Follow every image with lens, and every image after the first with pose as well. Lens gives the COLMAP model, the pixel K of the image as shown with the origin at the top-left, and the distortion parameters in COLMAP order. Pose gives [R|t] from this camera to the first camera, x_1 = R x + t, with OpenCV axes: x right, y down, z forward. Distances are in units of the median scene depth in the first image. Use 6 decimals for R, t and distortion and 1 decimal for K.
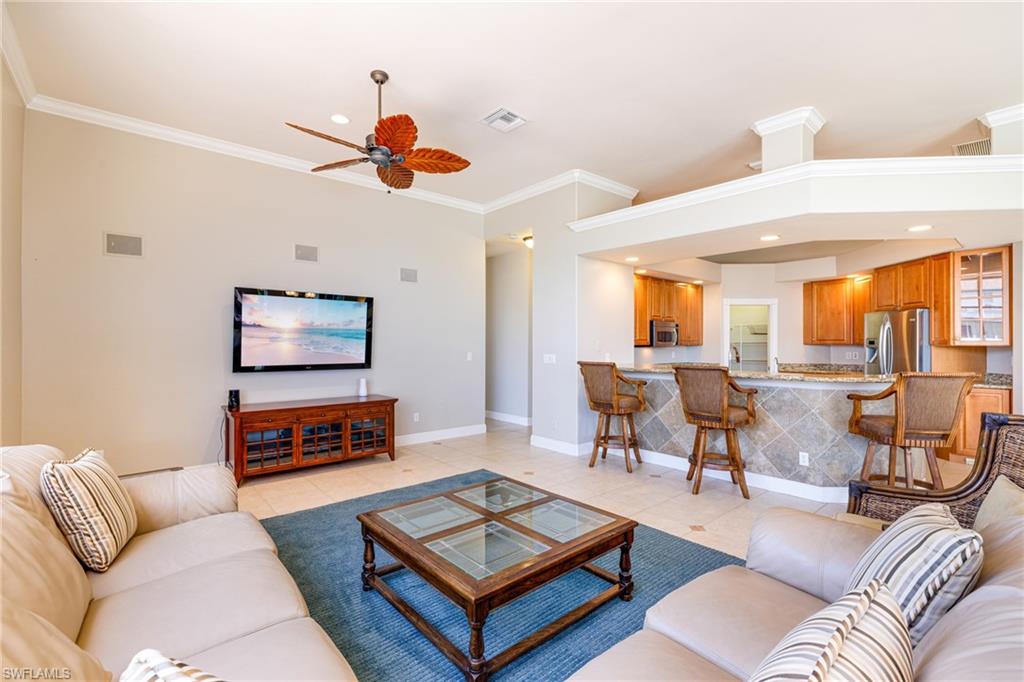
lens RADIAL K [[448.3, 0, 514.5], [0, 448.3, 338.4], [0, 0, 1]] dist [0.003488, 0.001075]
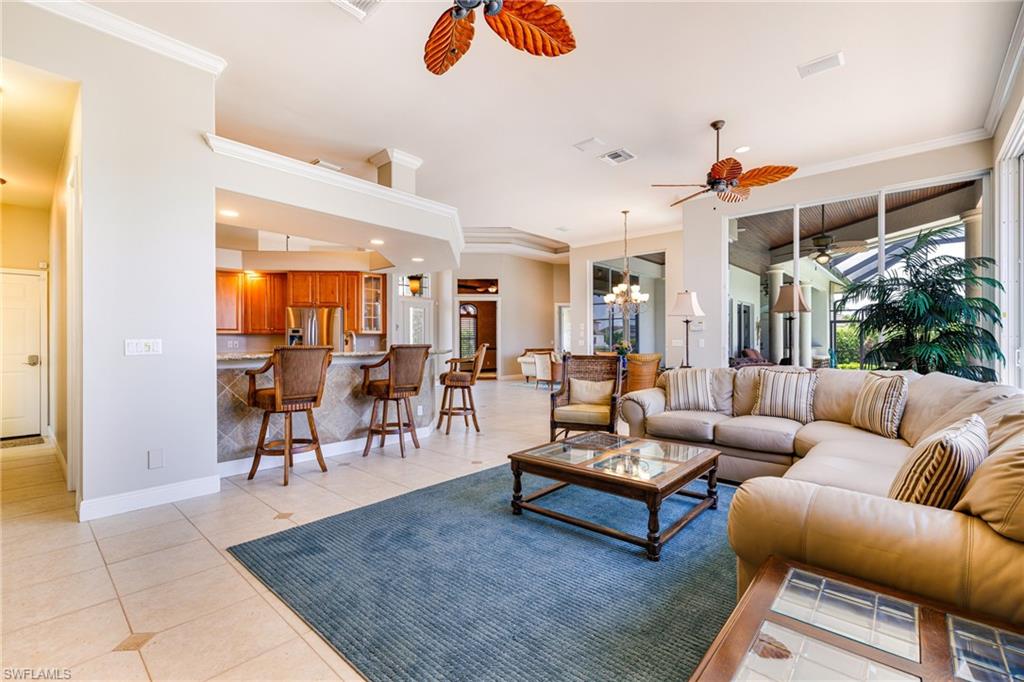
lens RADIAL K [[448.3, 0, 509.8], [0, 448.3, 346.8], [0, 0, 1]] dist [0.003488, 0.001075]
pose [[-0.113999, -0.012438, 0.993403, -0.557350], [-0.006873, 0.999908, 0.011730, 0.037296], [-0.993457, -0.005491, -0.114074, 0.638204]]
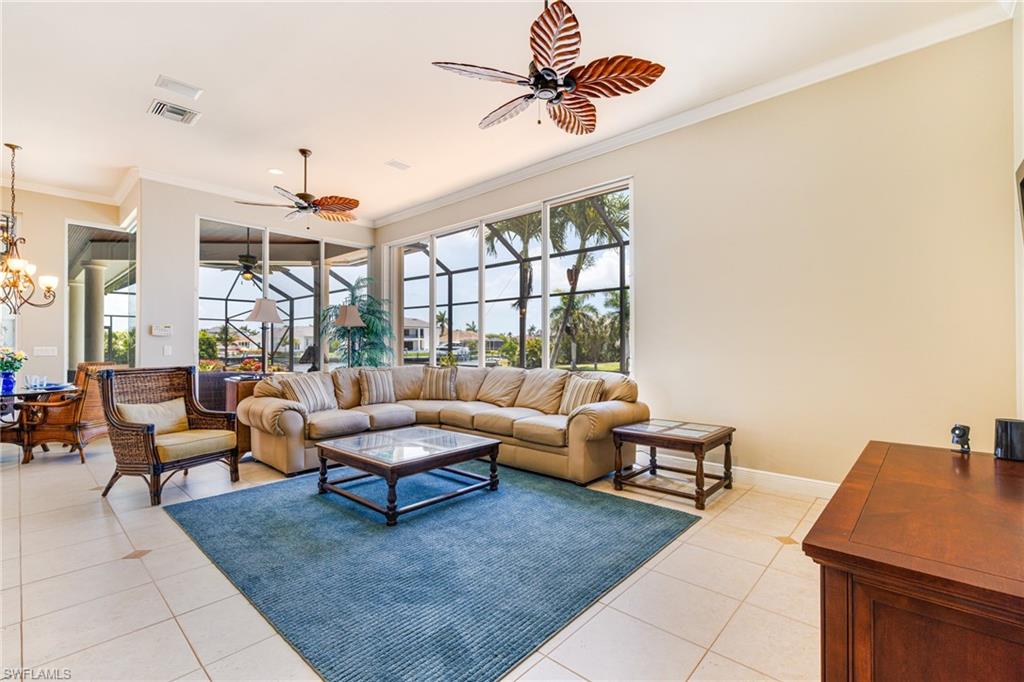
lens RADIAL K [[448.3, 0, 514.5], [0, 448.3, 343.3], [0, 0, 1]] dist [0.003488, 0.001075]
pose [[-0.993905, 0.001679, -0.110227, -0.052735], [0.003879, 0.999797, -0.019748, 0.045138], [0.110172, -0.020055, -0.993710, 1.164597]]
